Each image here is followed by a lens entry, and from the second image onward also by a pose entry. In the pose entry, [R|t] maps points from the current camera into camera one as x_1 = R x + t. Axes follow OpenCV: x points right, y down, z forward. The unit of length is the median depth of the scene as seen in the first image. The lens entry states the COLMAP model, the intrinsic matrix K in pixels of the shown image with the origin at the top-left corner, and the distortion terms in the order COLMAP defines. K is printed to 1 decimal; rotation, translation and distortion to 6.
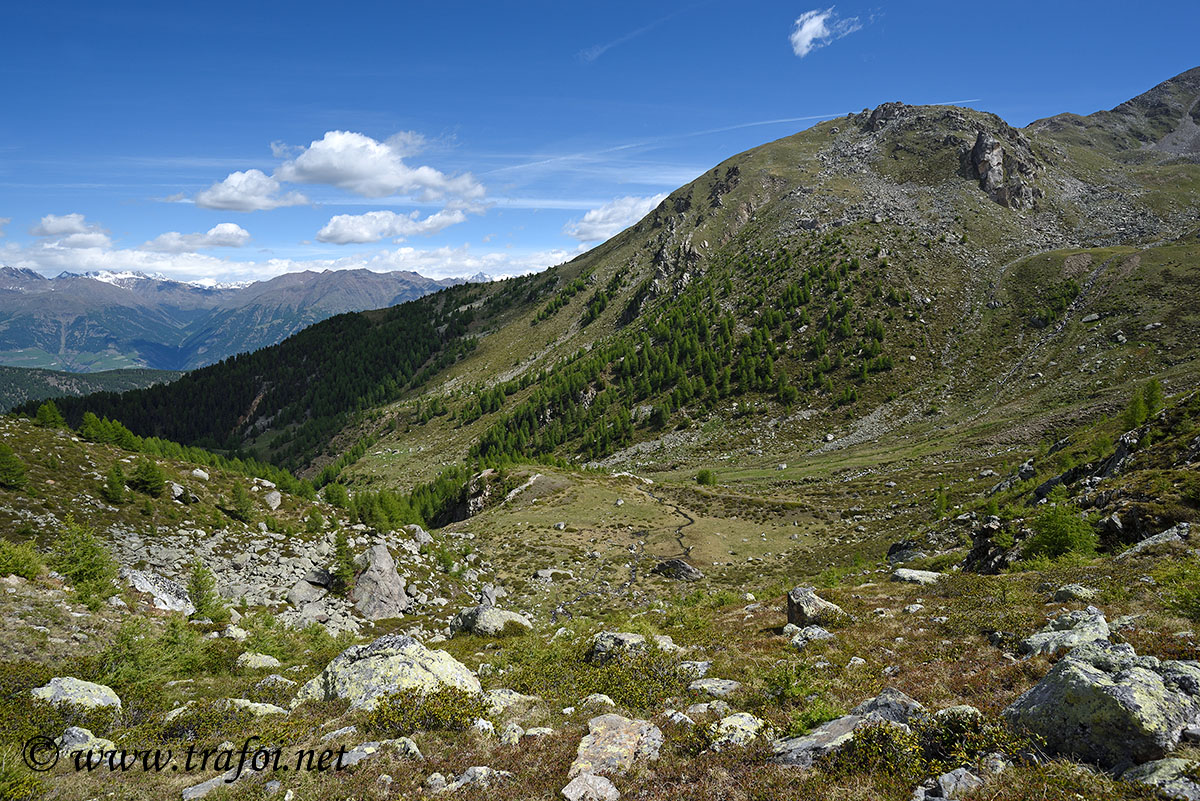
lens RADIAL K [[619.3, 0, 597.7], [0, 619.3, 401.0], [0, 0, 1]] dist [-0.071931, 0.025281]
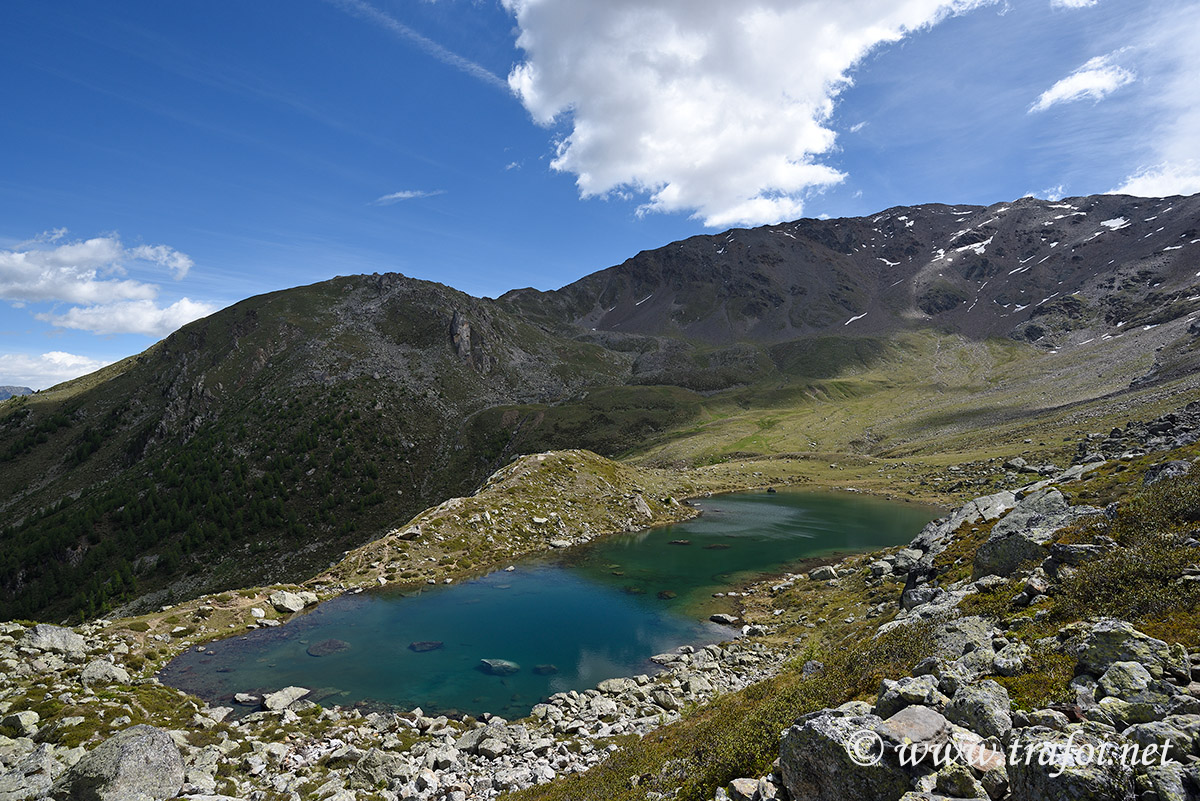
lens RADIAL K [[619.3, 0, 596.9], [0, 619.3, 400.7], [0, 0, 1]] dist [-0.071931, 0.025281]
pose [[0.753629, 0.023888, 0.656866, -0.017457], [0.101633, 0.983086, -0.152356, -0.015667], [-0.649395, 0.181579, 0.738455, -0.196190]]
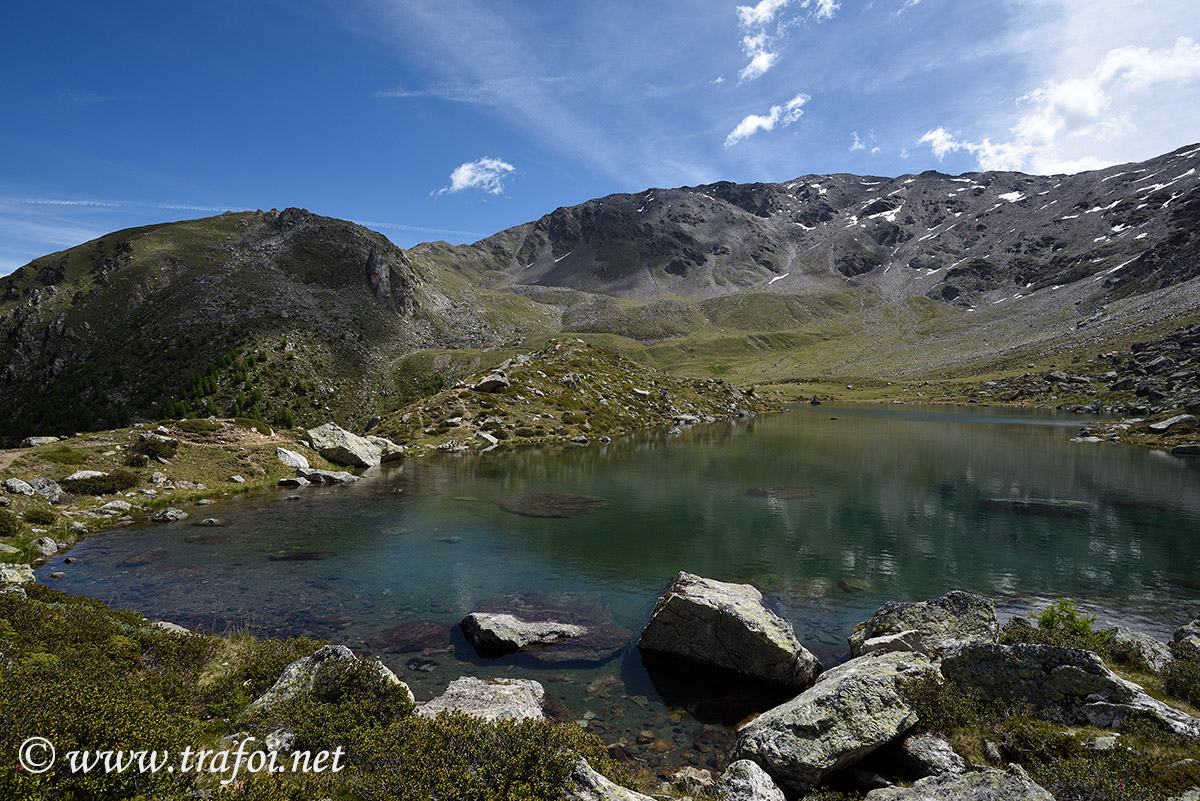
lens RADIAL K [[619.3, 0, 598.2], [0, 619.3, 399.4], [0, 0, 1]] dist [-0.071931, 0.025281]
pose [[0.640777, -0.007397, 0.767691, -0.007845], [0.118618, 0.988900, -0.089479, 0.009534], [-0.758508, 0.148398, 0.634542, -0.076700]]
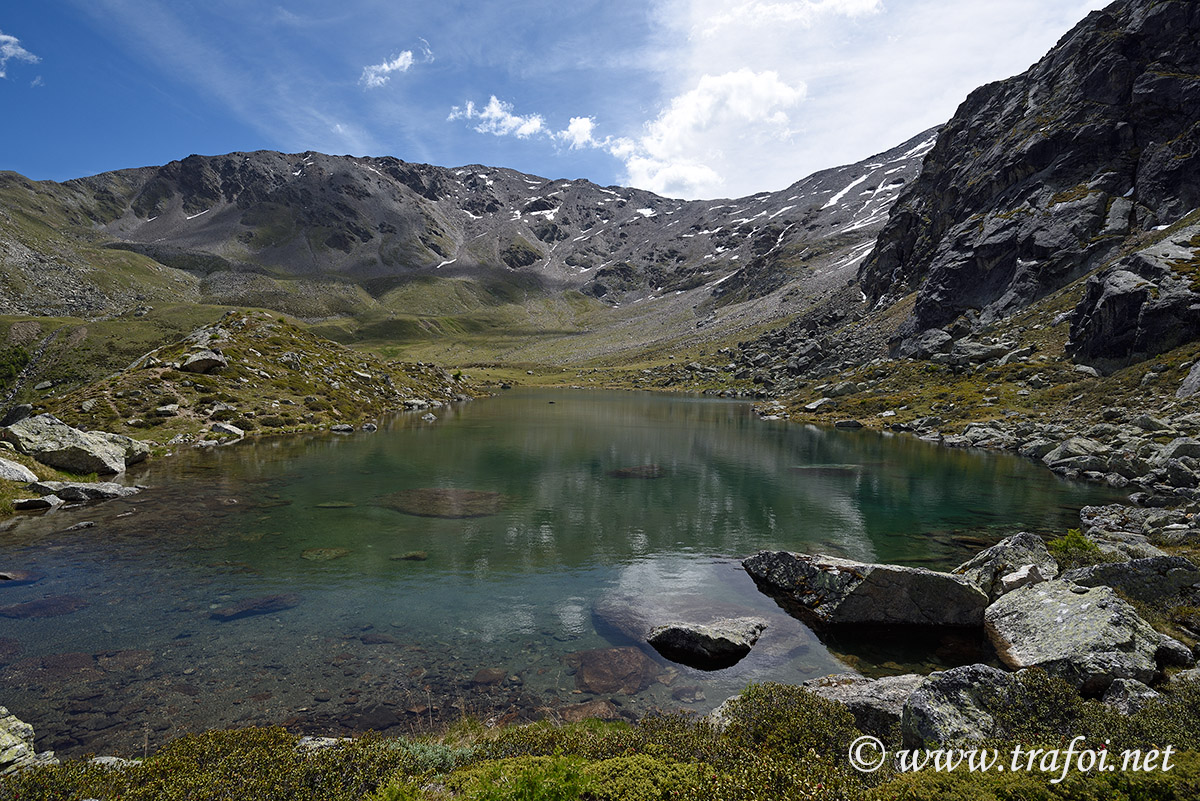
lens RADIAL K [[619.3, 0, 598.8], [0, 619.3, 400.1], [0, 0, 1]] dist [-0.071931, 0.025281]
pose [[0.158590, -0.030682, 0.986868, -0.013759], [0.140013, 0.990115, 0.008283, 0.006825], [-0.977367, 0.136861, 0.161318, -0.058700]]
